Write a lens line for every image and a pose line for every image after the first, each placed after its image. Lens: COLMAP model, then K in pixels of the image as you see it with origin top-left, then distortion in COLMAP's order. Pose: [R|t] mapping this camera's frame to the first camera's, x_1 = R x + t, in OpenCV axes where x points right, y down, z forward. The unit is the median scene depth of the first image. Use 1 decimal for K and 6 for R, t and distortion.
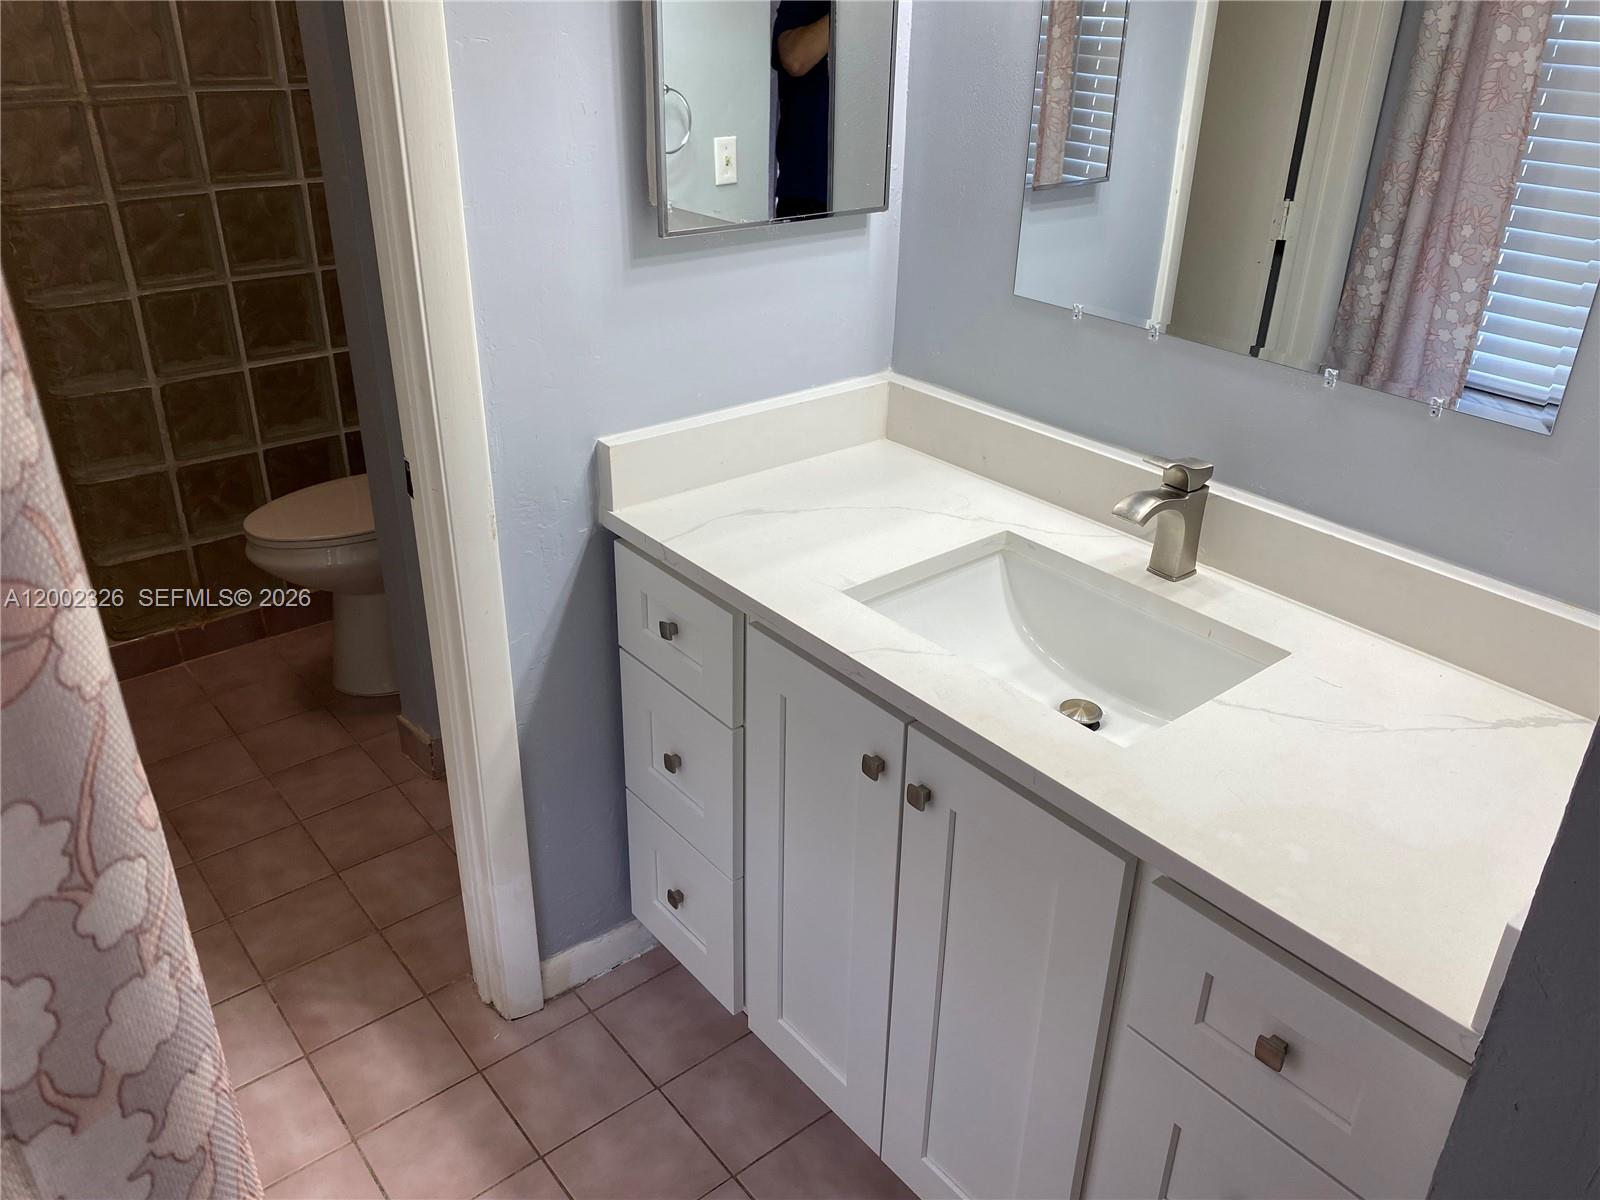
lens RADIAL K [[1220.5, 0, 800.0], [0, 1220.5, 600.0], [0, 0, 1]] dist [0.002326, -0.009438]
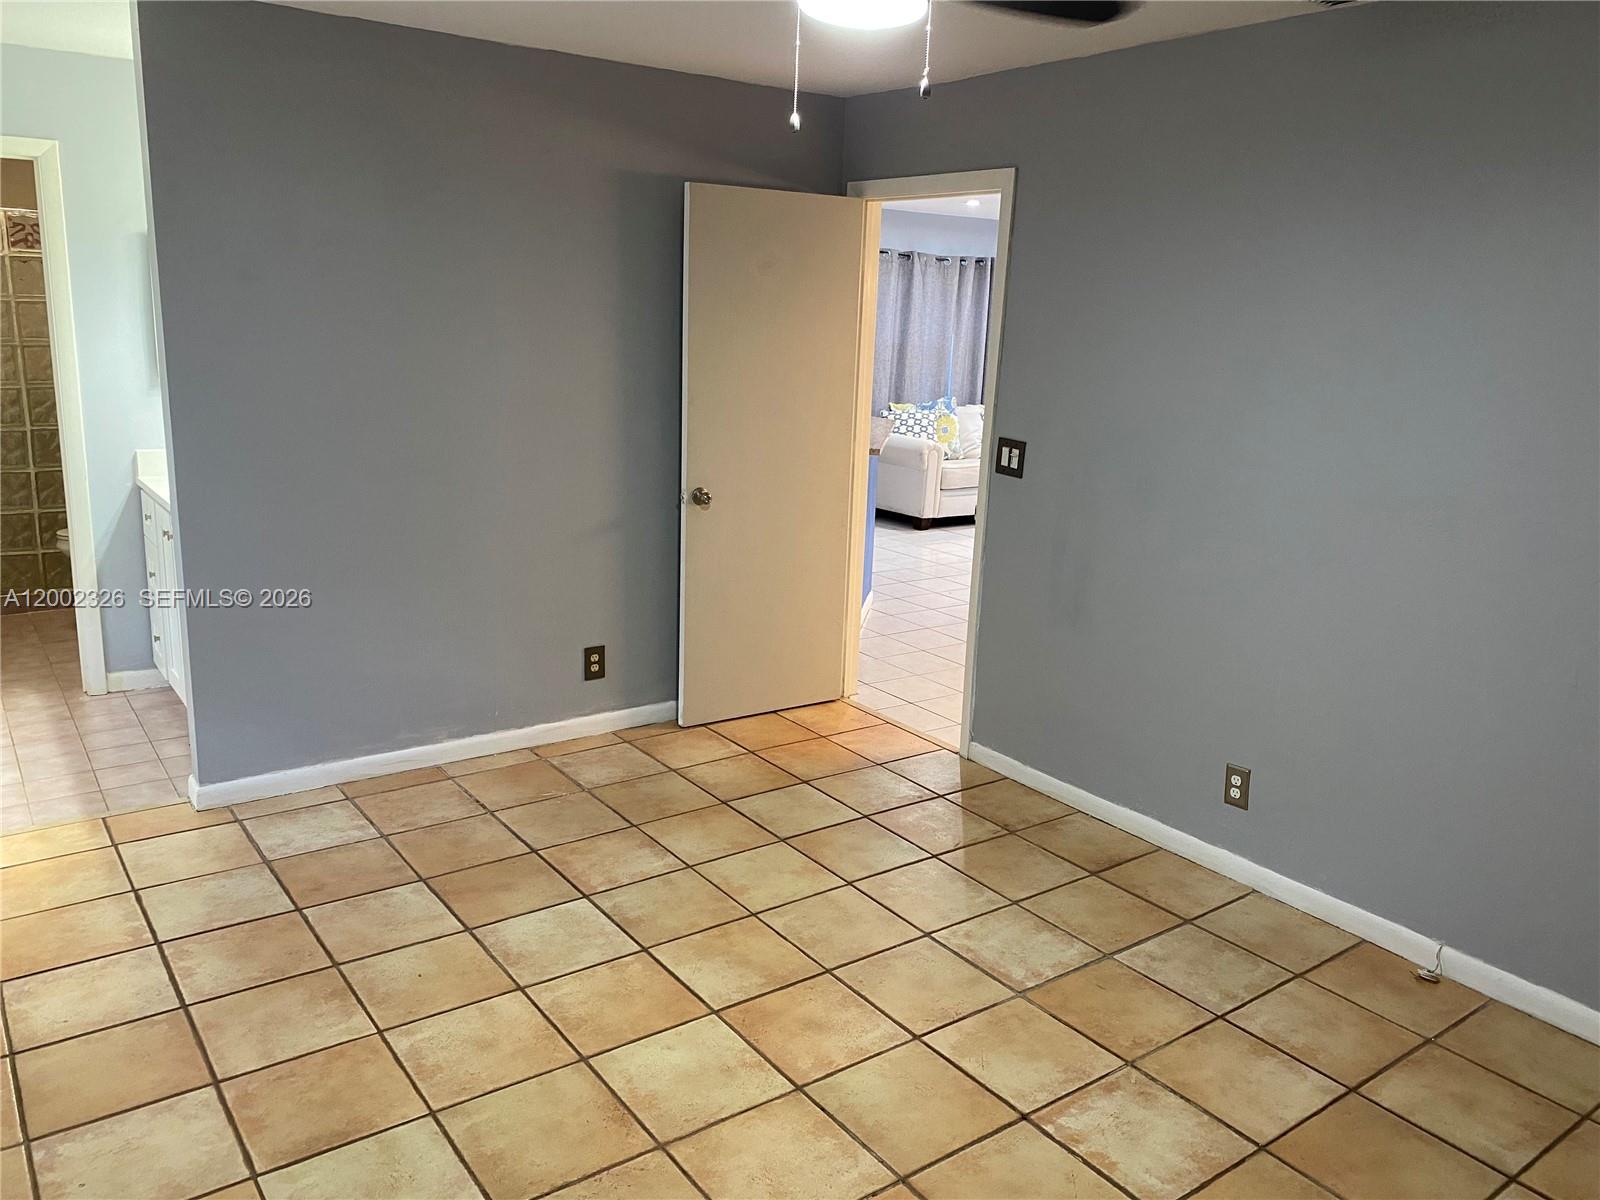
lens RADIAL K [[1220.5, 0, 800.0], [0, 1220.5, 600.0], [0, 0, 1]] dist [0.002326, -0.009438]
pose [[0.997867, 0.032197, -0.056790, 1.038224], [-0.044945, 0.969746, -0.239944, 0.546800], [0.047346, 0.241985, 0.969124, -1.048625]]
